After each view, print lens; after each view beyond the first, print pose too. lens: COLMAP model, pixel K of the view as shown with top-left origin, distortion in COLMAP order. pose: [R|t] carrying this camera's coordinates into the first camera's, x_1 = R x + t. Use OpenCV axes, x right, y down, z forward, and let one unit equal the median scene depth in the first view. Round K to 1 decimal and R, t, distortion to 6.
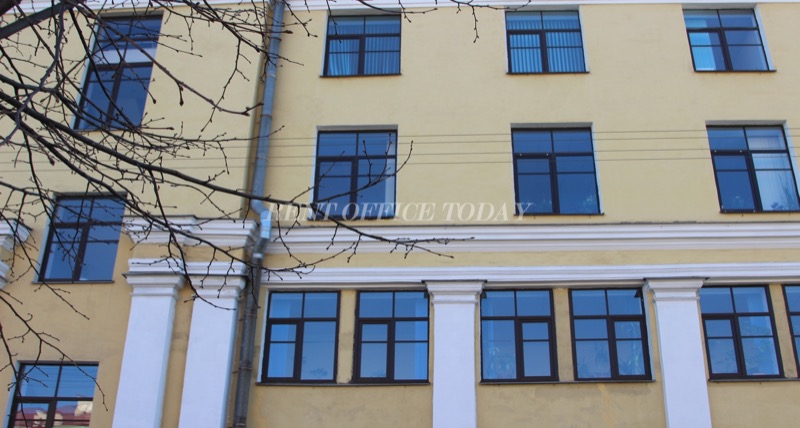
lens RADIAL K [[850.9, 0, 399.6], [0, 850.9, 195.7], [0, 0, 1]] dist [-0.112849, 0.001132]
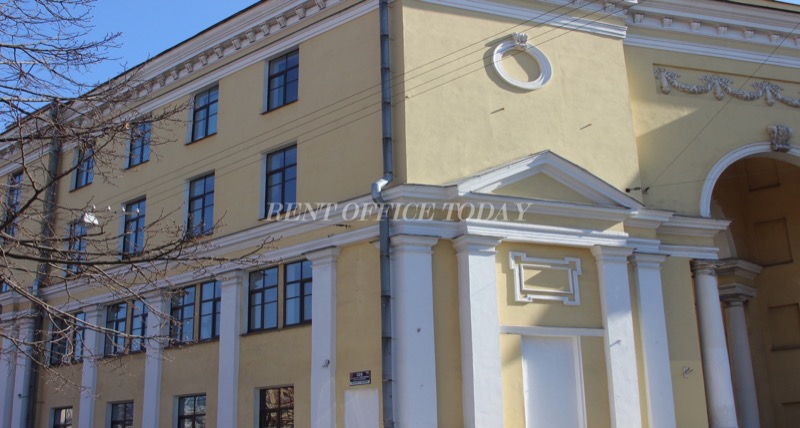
lens RADIAL K [[838.3, 0, 400.0], [0, 838.3, 214.0], [0, 0, 1]] dist [-0.097119, 0.017121]
pose [[0.816188, -0.199634, -0.542203, 1.183052], [0.282672, 0.956406, 0.073371, -0.023445], [0.503919, -0.213150, 0.837038, -0.099267]]
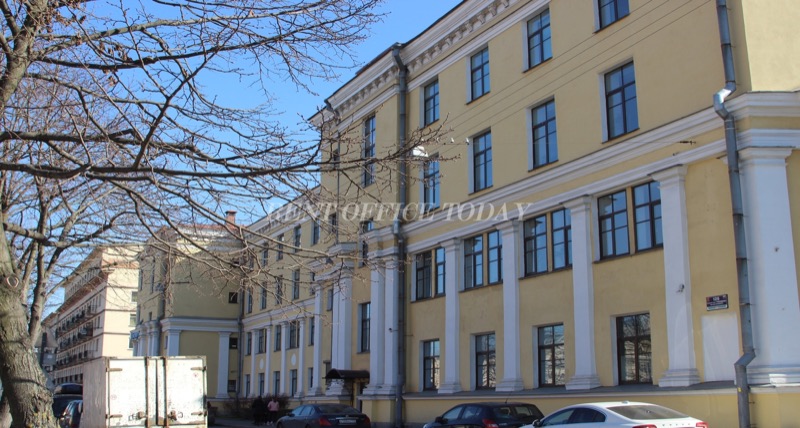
lens RADIAL K [[850.9, 0, 399.6], [0, 850.9, 195.7], [0, 0, 1]] dist [-0.112849, 0.001132]
pose [[0.523533, -0.216320, -0.824087, 1.162730], [0.380942, 0.924599, -0.000696, -0.023204], [0.762100, -0.313565, 0.566463, -0.097936]]
